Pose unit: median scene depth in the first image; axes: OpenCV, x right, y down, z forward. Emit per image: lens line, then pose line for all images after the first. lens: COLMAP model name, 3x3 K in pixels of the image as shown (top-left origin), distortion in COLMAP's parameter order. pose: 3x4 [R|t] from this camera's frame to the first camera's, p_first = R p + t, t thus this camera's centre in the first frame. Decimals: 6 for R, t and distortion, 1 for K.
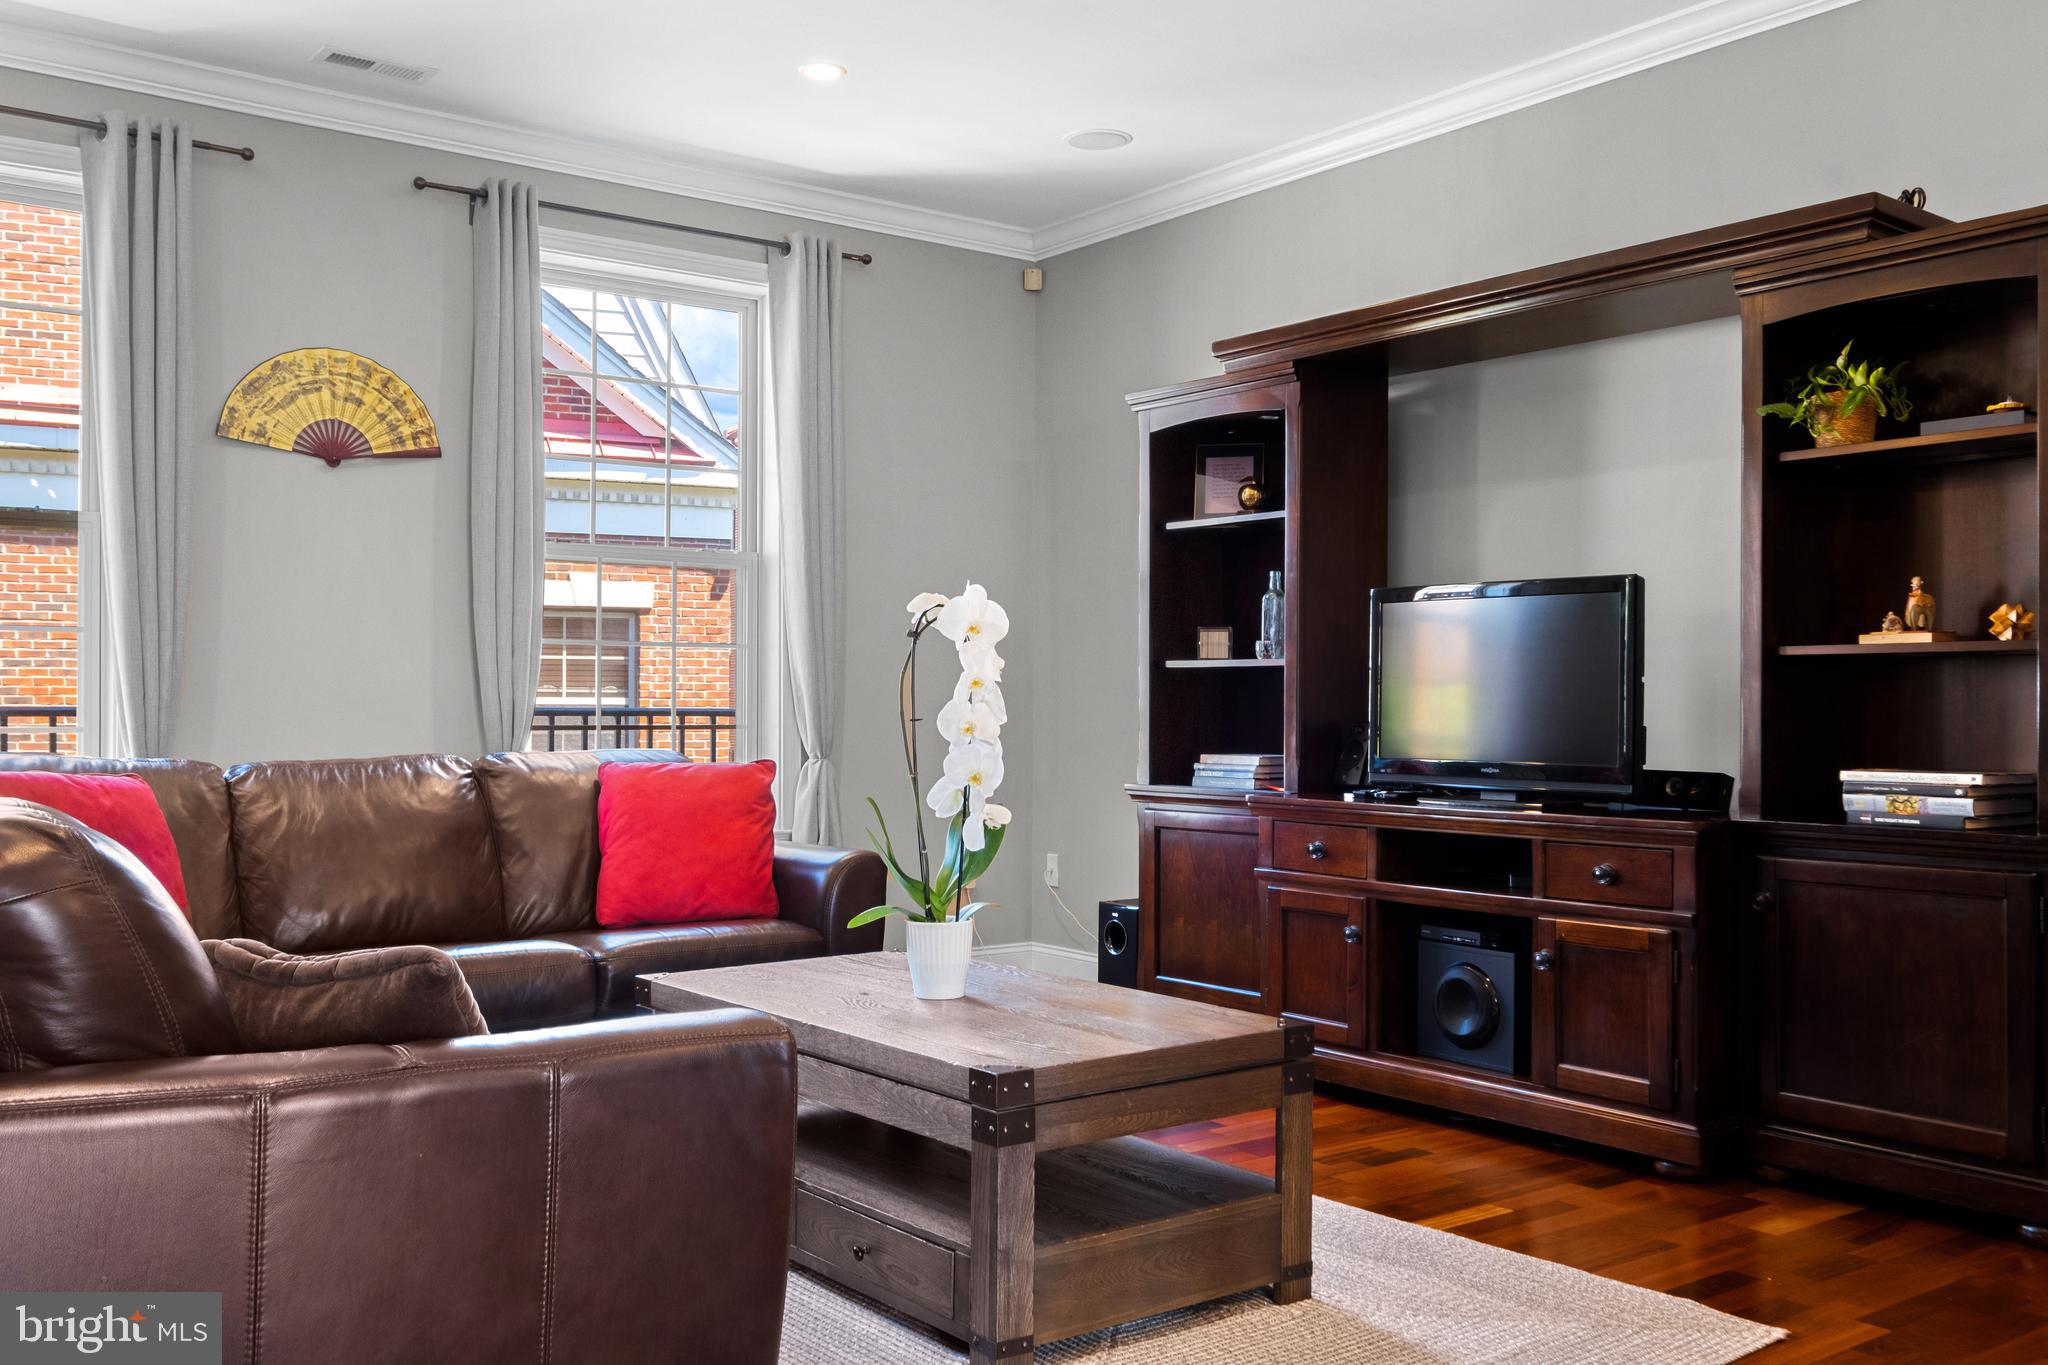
lens RADIAL K [[1845.4, 0, 1014.6], [0, 1845.4, 684.0], [0, 0, 1]] dist [0.038552, -0.004585]
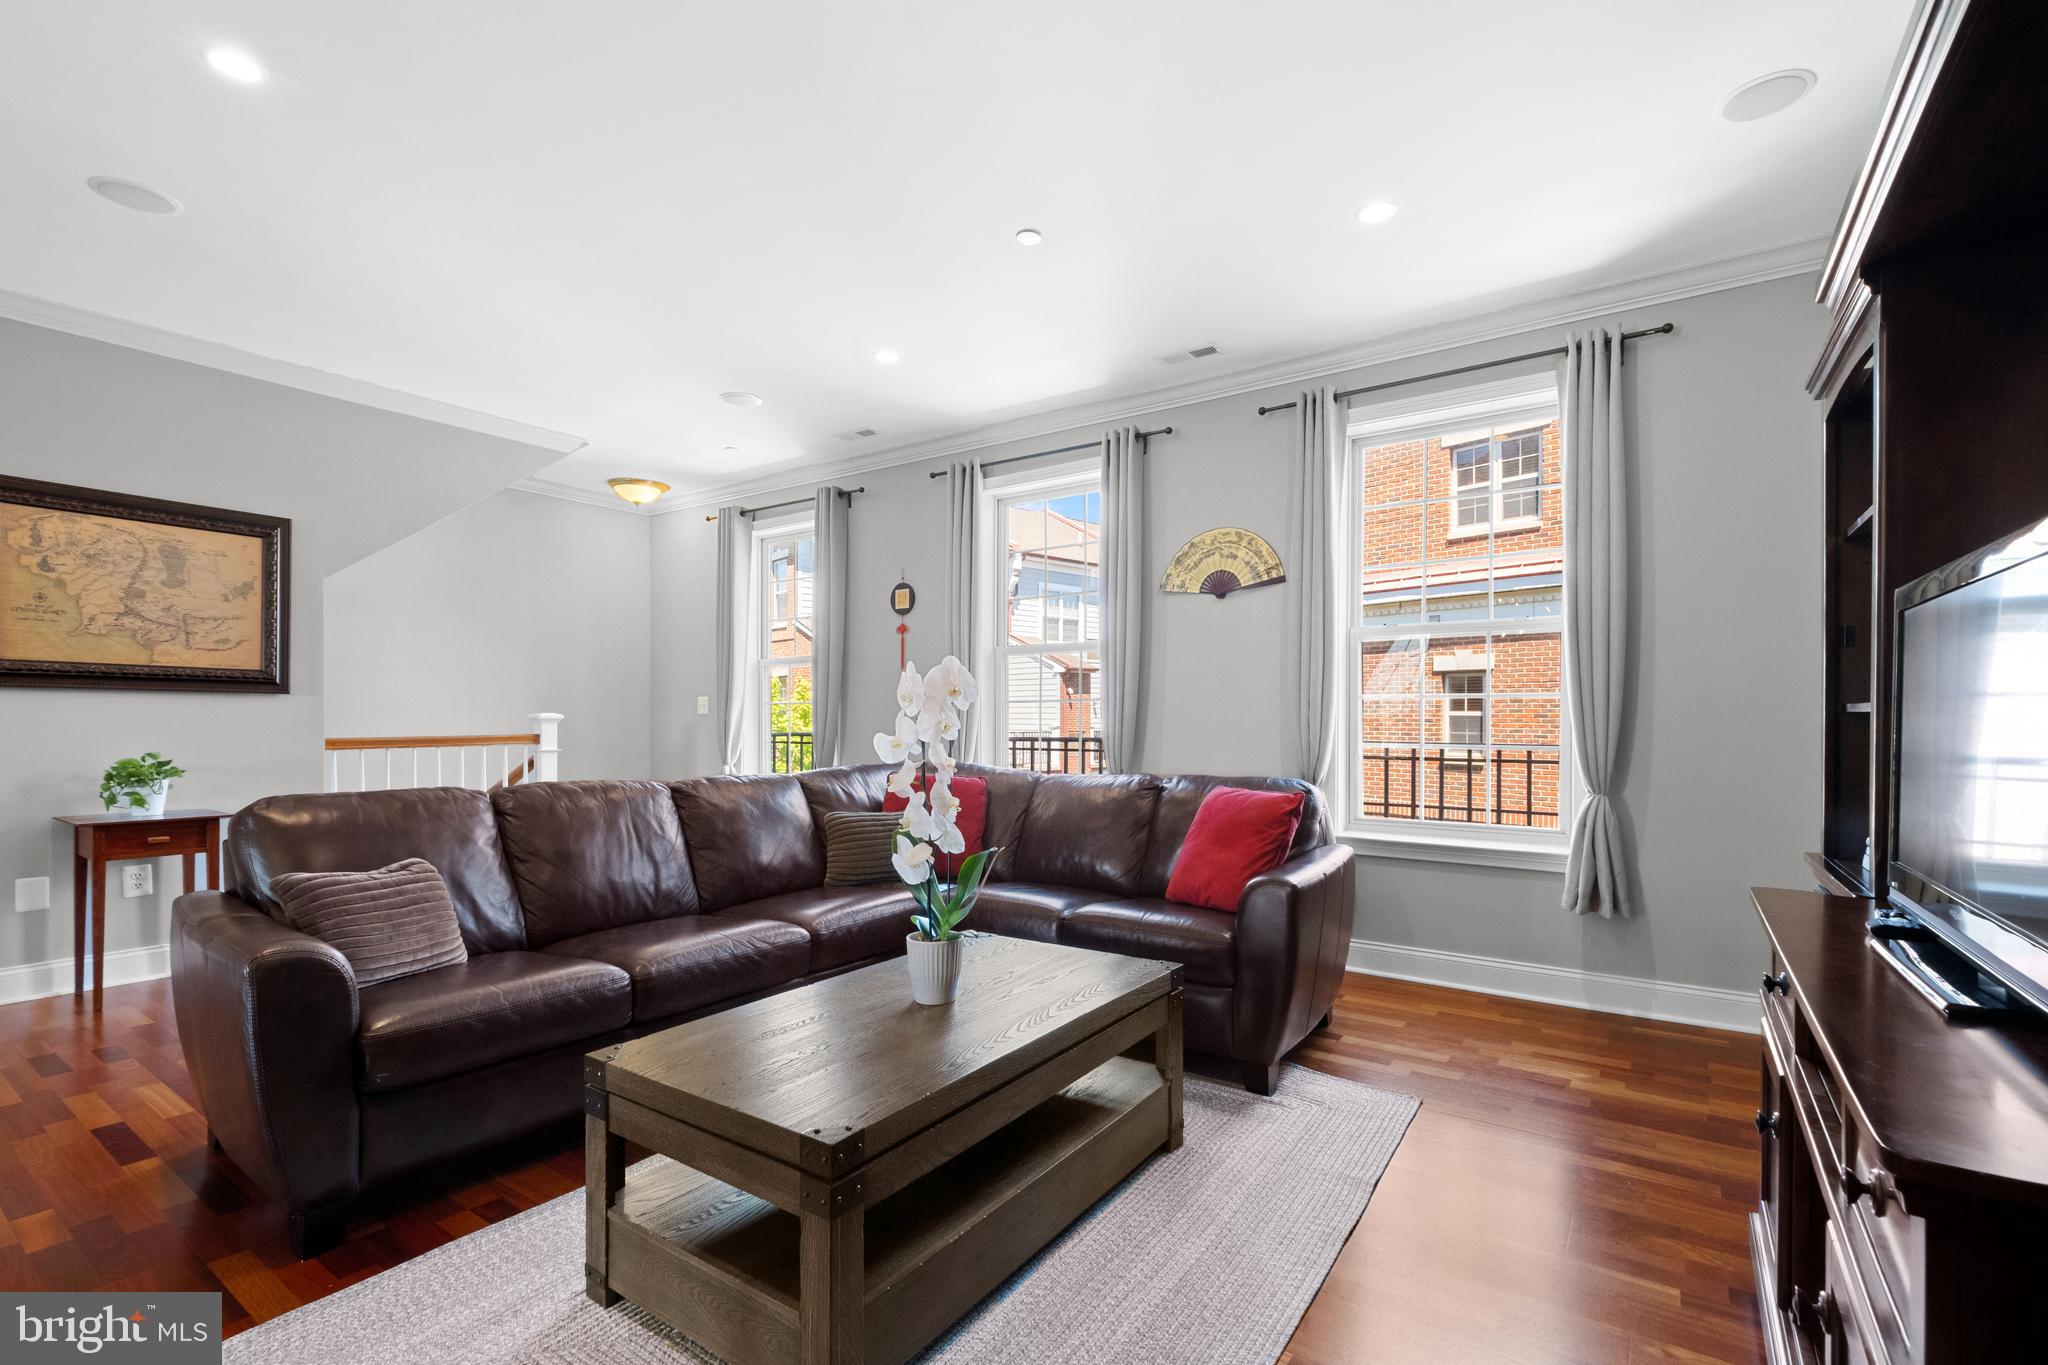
lens RADIAL K [[900.1, 0, 1032.0], [0, 900.1, 722.3], [0, 0, 1]] dist [0.000003, -0.003072]
pose [[0.313725, 0.001783, -0.949512, 0.386534], [0.004817, 0.999982, 0.003469, -0.008815], [0.949502, -0.005662, 0.313711, 0.633769]]
